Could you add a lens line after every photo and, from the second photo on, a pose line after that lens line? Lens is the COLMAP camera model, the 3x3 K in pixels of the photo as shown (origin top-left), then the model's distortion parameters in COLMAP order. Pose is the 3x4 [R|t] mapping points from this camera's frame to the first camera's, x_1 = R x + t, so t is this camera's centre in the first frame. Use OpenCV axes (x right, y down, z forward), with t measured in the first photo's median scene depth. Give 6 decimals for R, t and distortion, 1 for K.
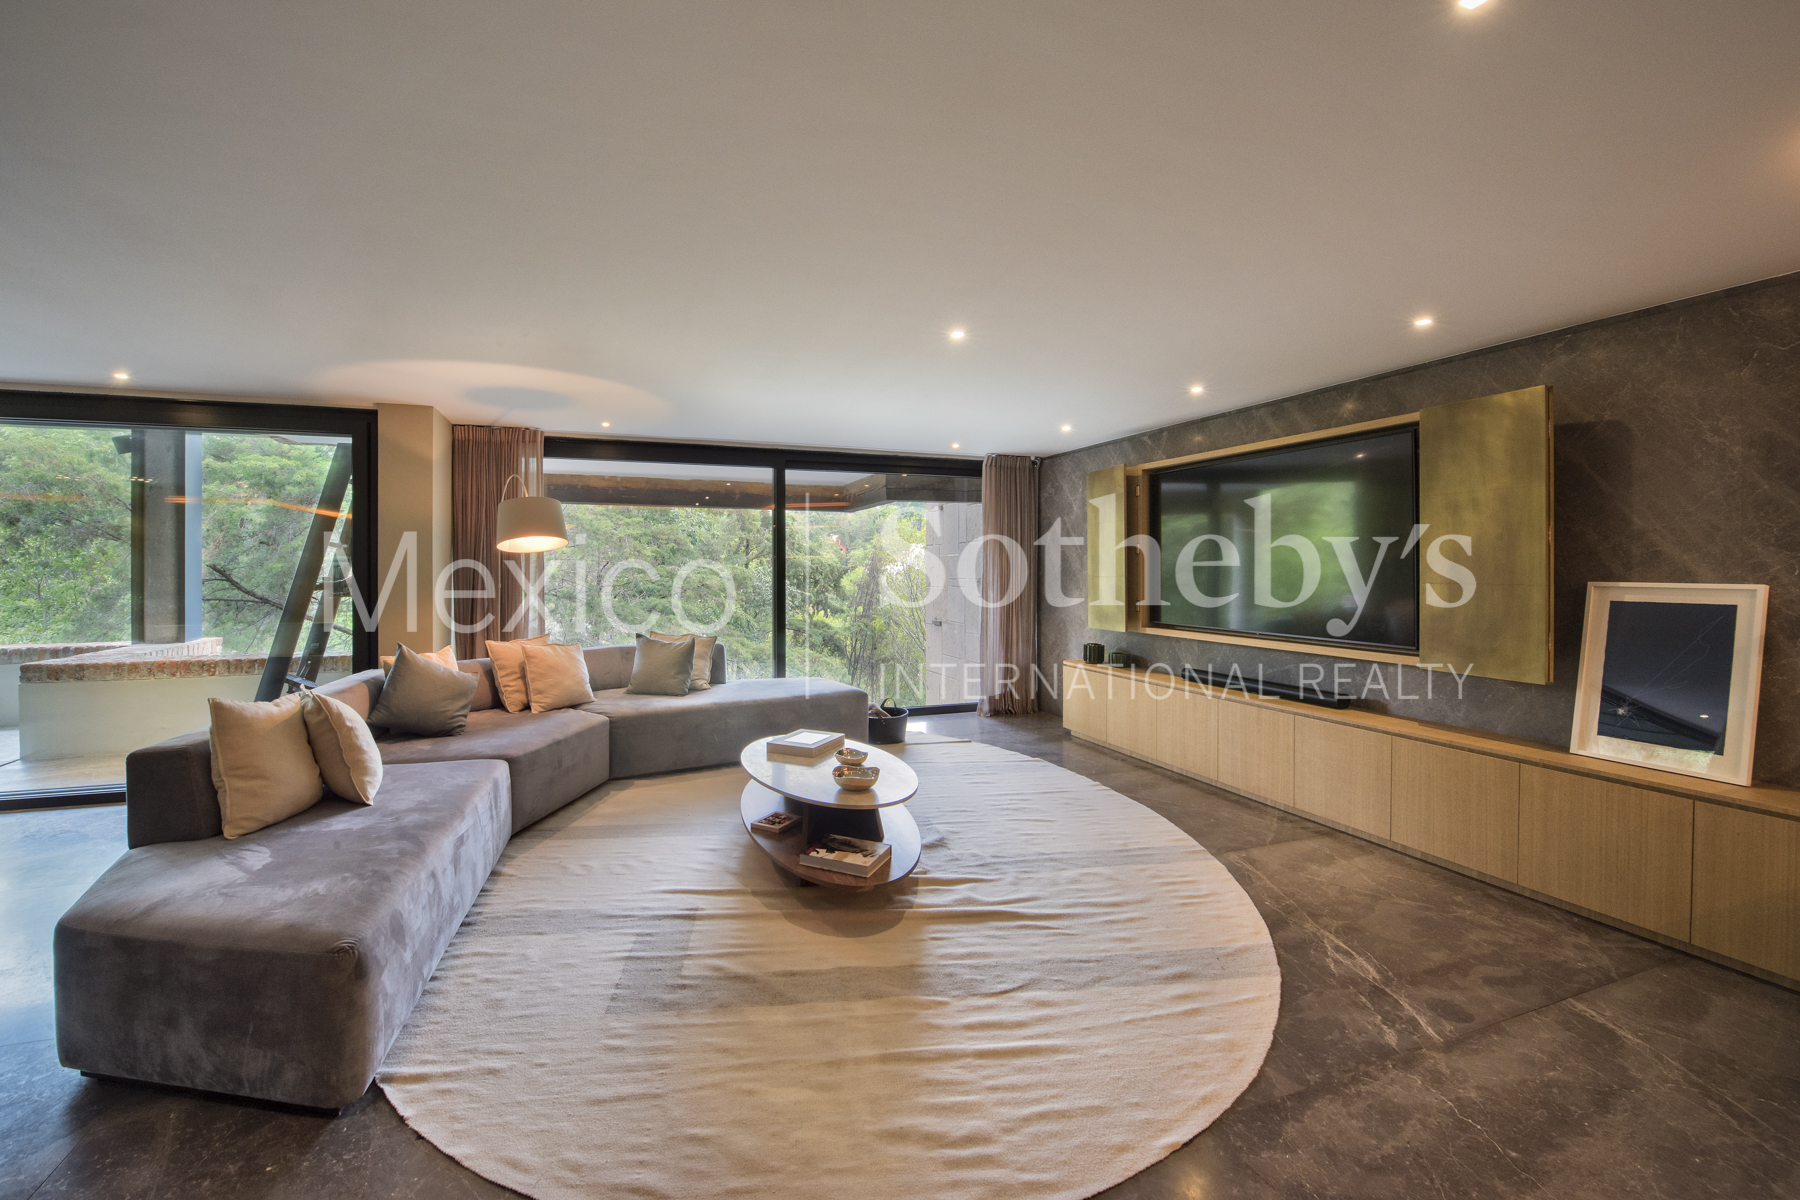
lens RADIAL K [[746.6, 0, 877.4], [0, 746.6, 562.3], [0, 0, 1]] dist [-0.015431, -0.000297]
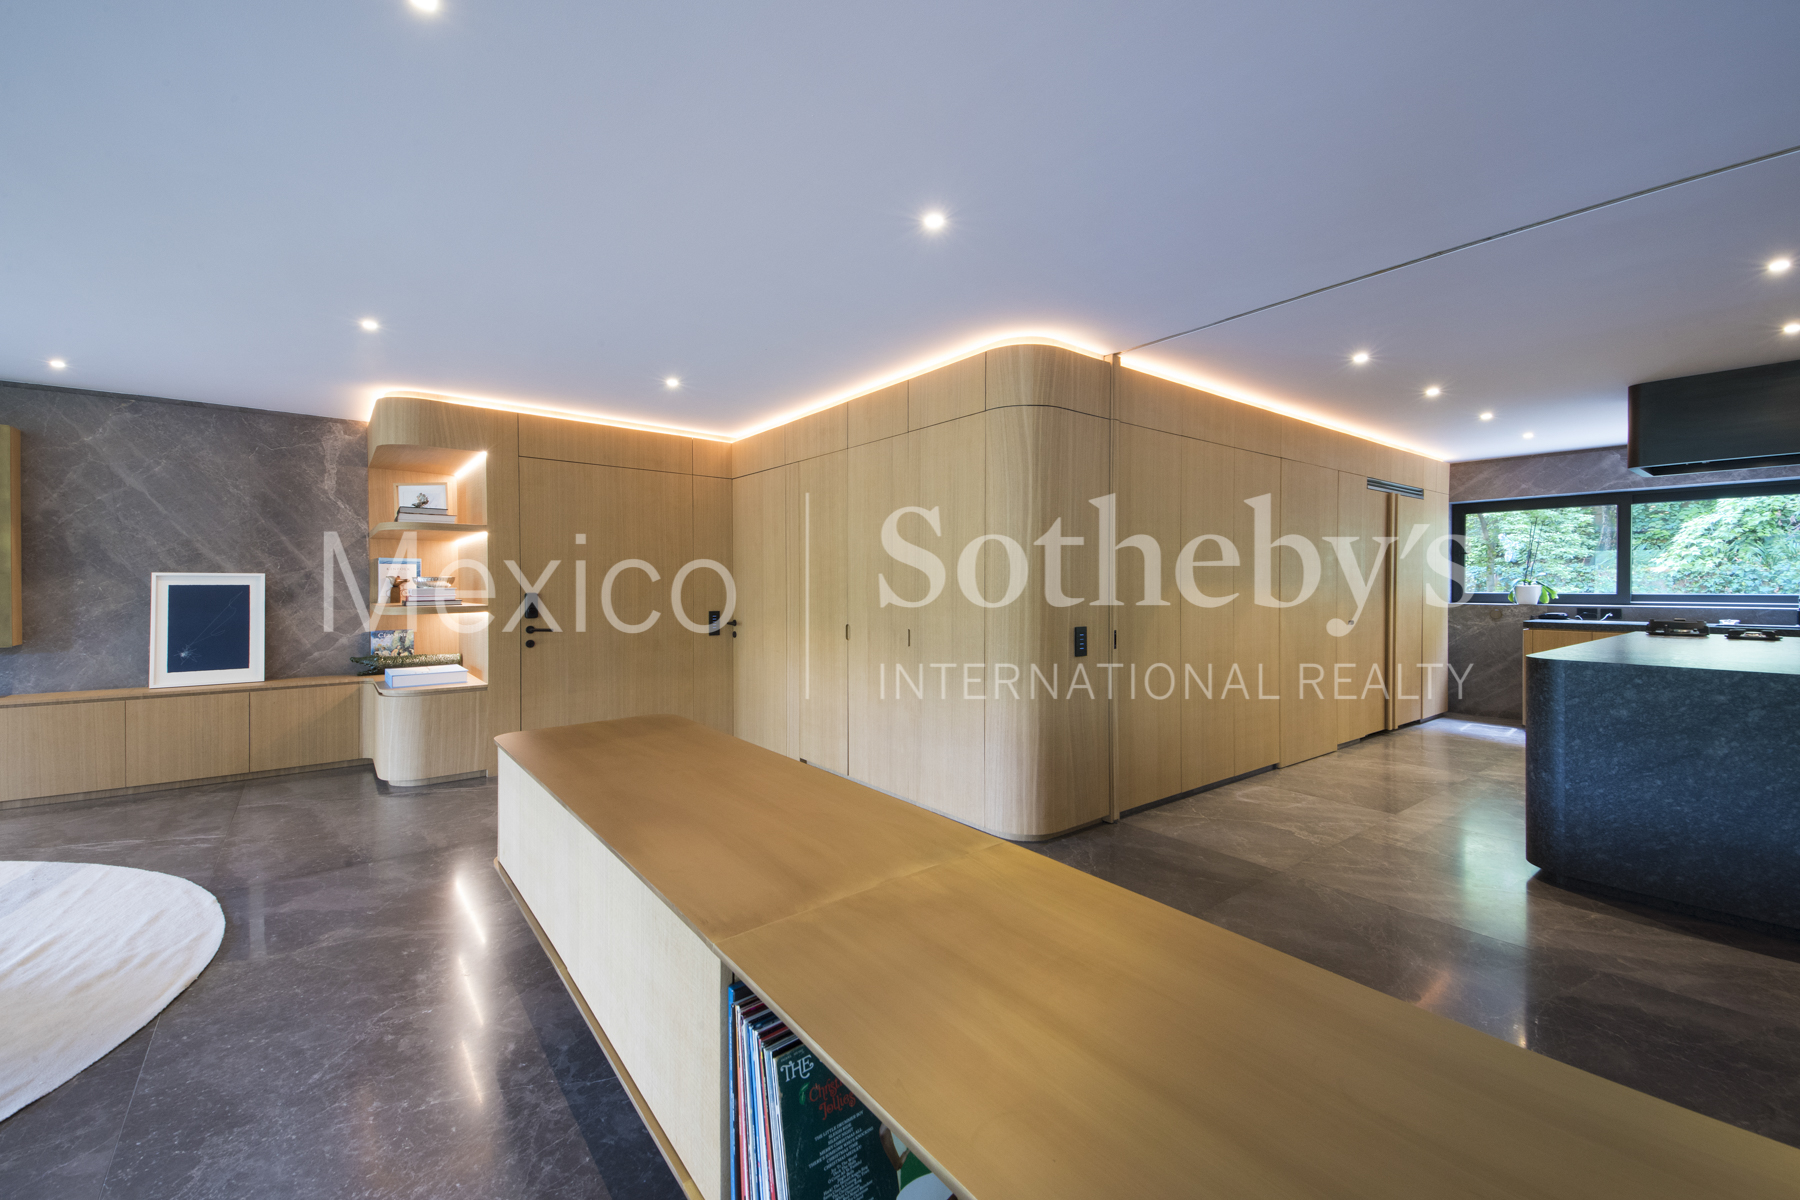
lens RADIAL K [[711.2, 0, 895.3], [0, 711.2, 593.0], [0, 0, 1]] dist [0.077561, -0.033953]
pose [[-0.311223, -0.011010, 0.950273, -0.961824], [-0.003919, 0.999939, 0.010302, 0.048324], [-0.950329, -0.000518, -0.311248, 0.043750]]
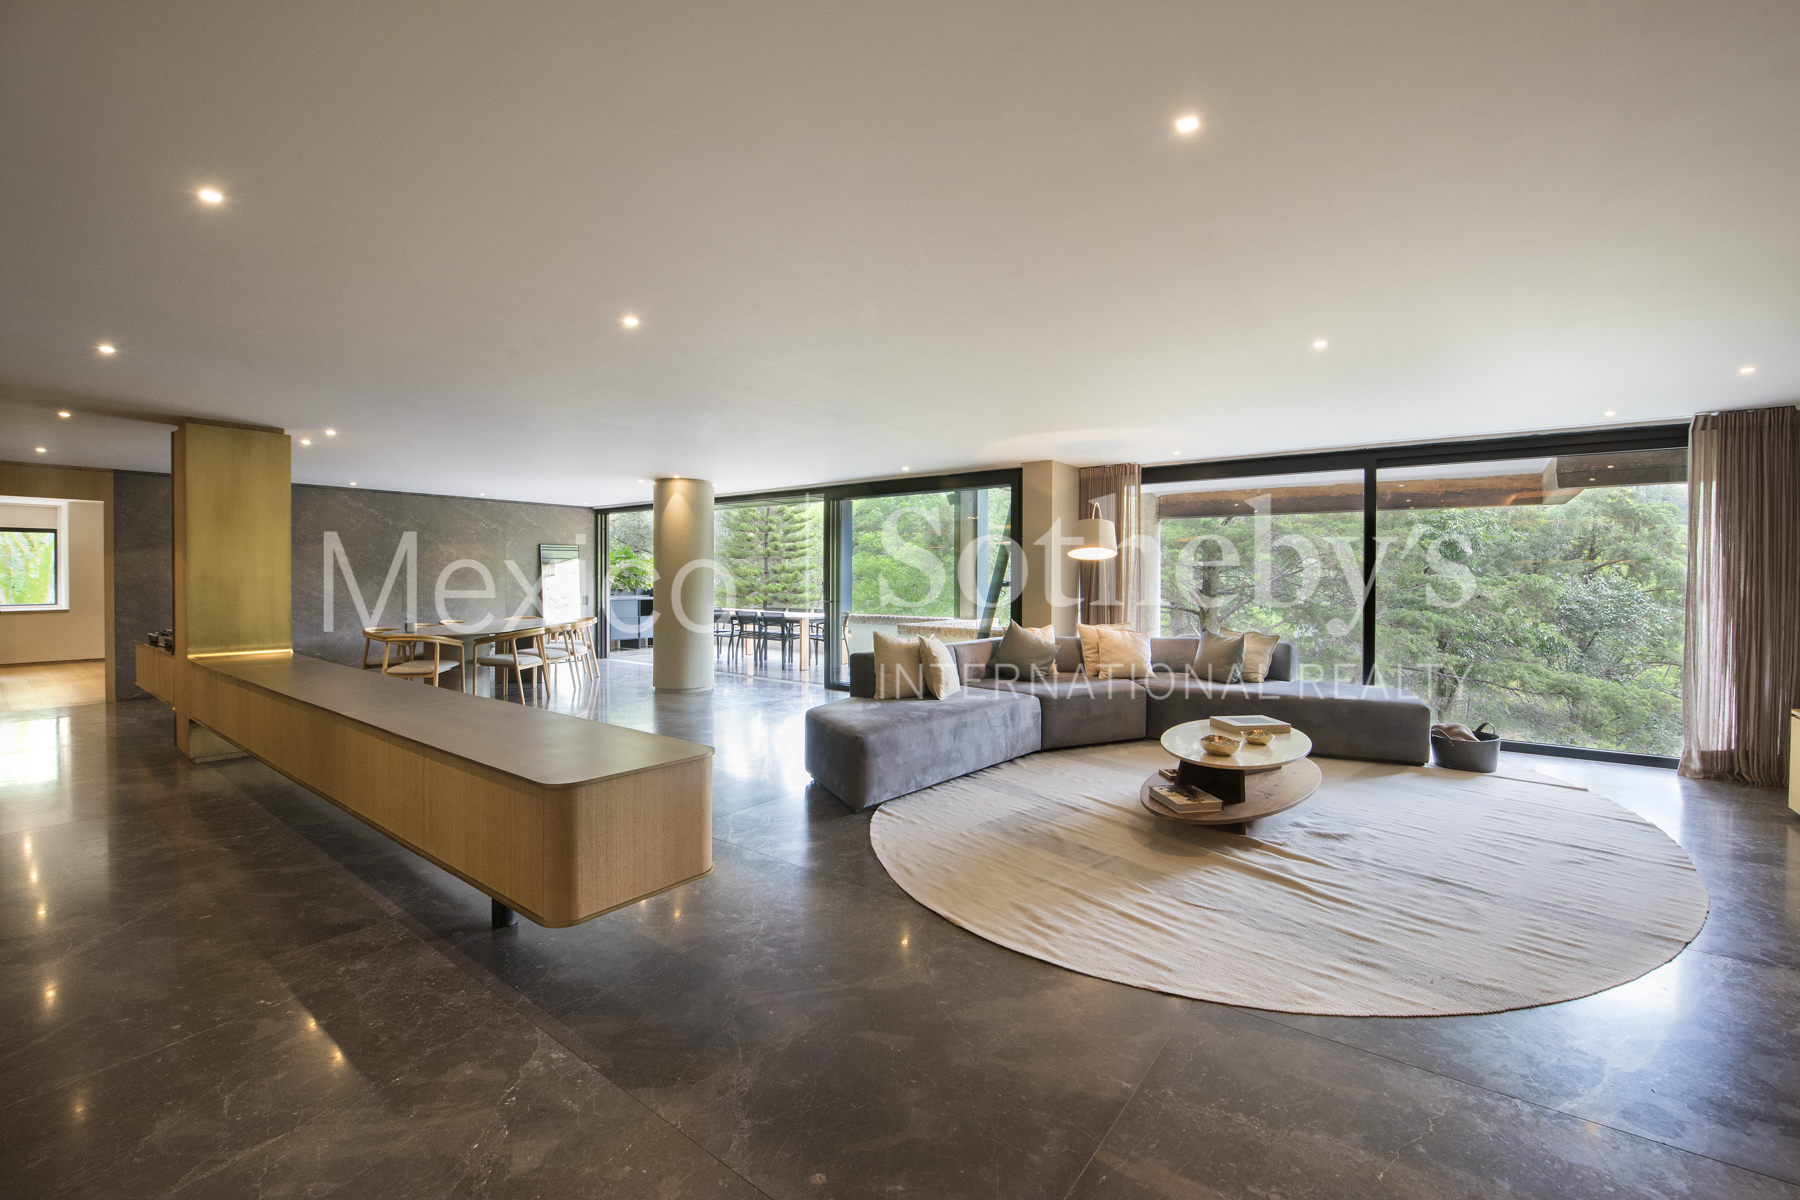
lens RADIAL K [[757.0, 0, 891.4], [0, 757.0, 580.5], [0, 0, 1]] dist [-0.023767, -0.000047]
pose [[0.531563, 0.005458, -0.847001, 0.769189], [0.001700, 0.999970, 0.007510, 0.021487], [0.847017, -0.005432, 0.531538, -0.075595]]
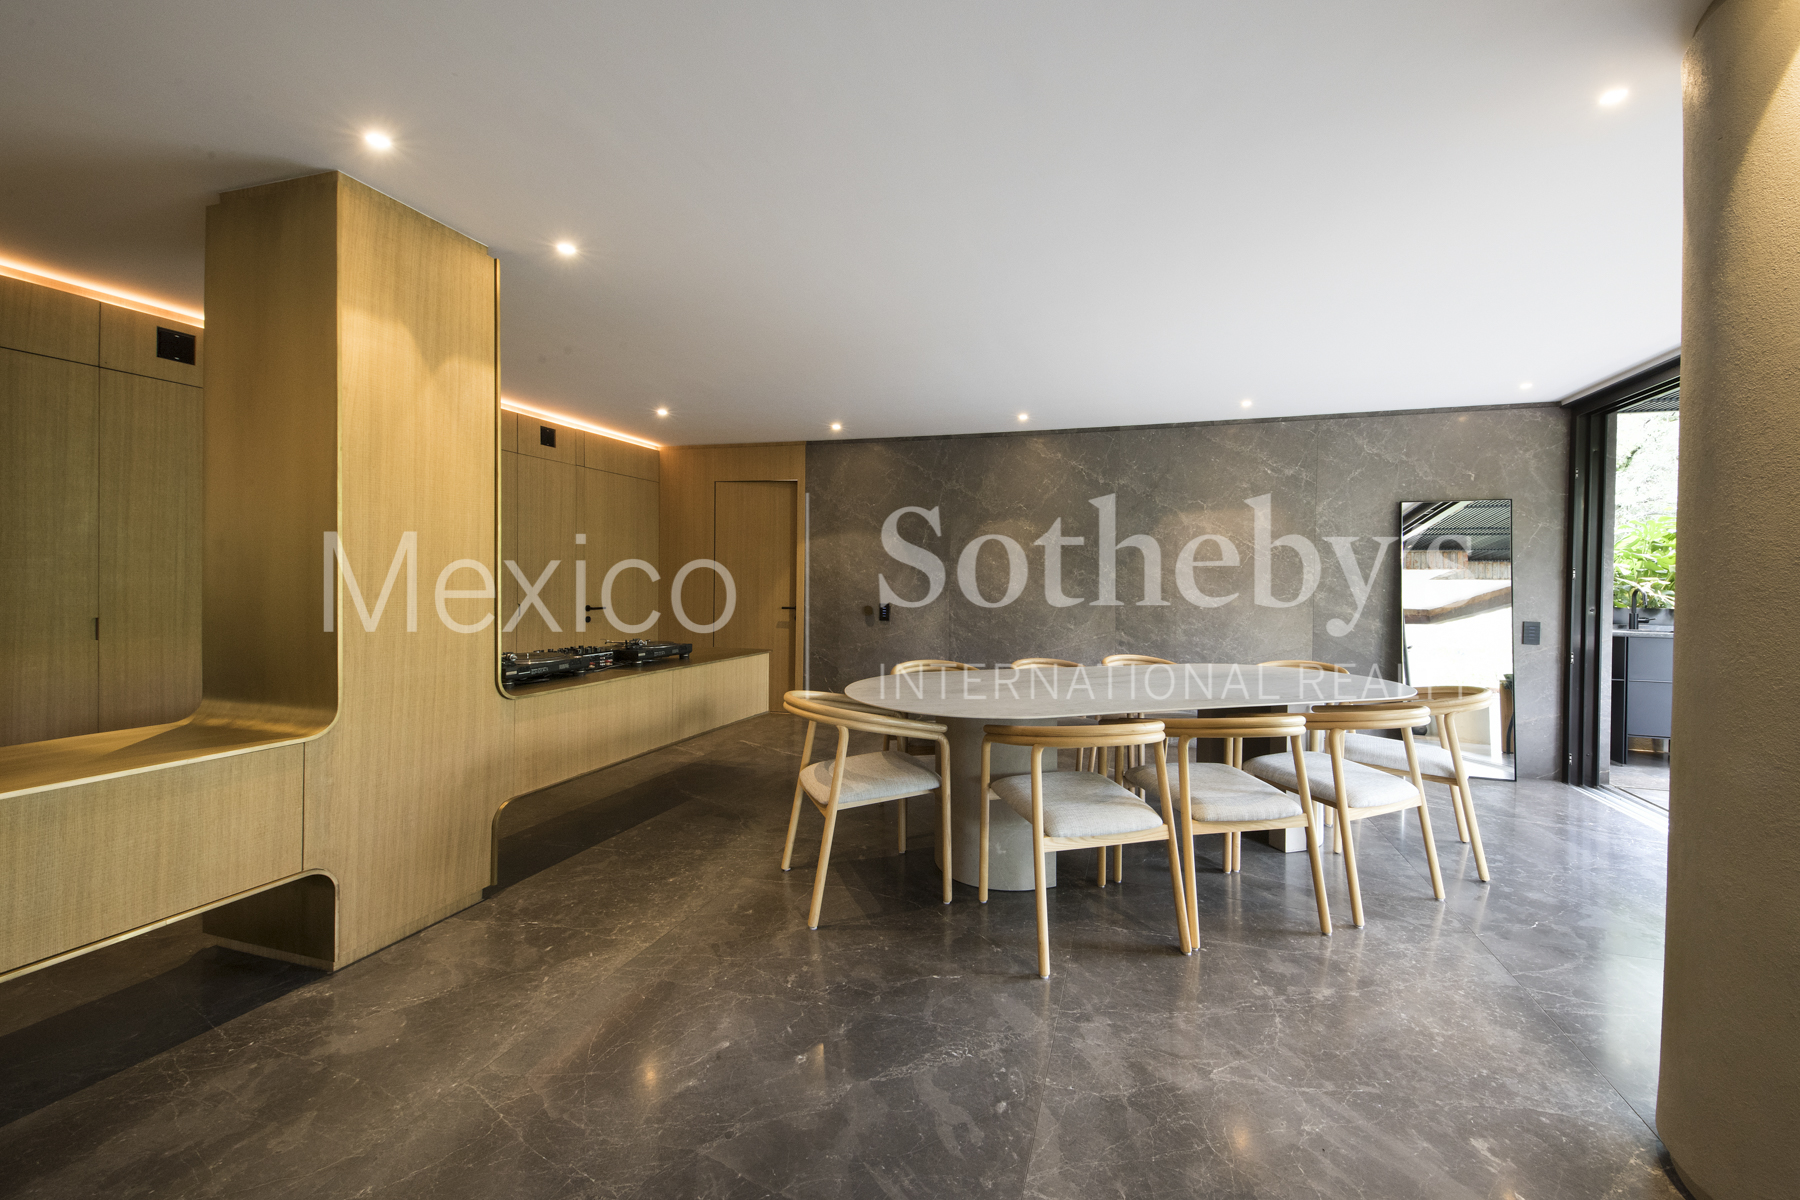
lens RADIAL K [[707.8, 0, 935.4], [0, 707.8, 587.5], [0, 0, 1]] dist [0.074604, -0.032355]
pose [[-0.597519, 0.000424, -0.801855, -1.416642], [-0.012385, 0.999876, 0.009757, 0.055333], [0.801759, 0.015761, -0.597439, 0.575533]]
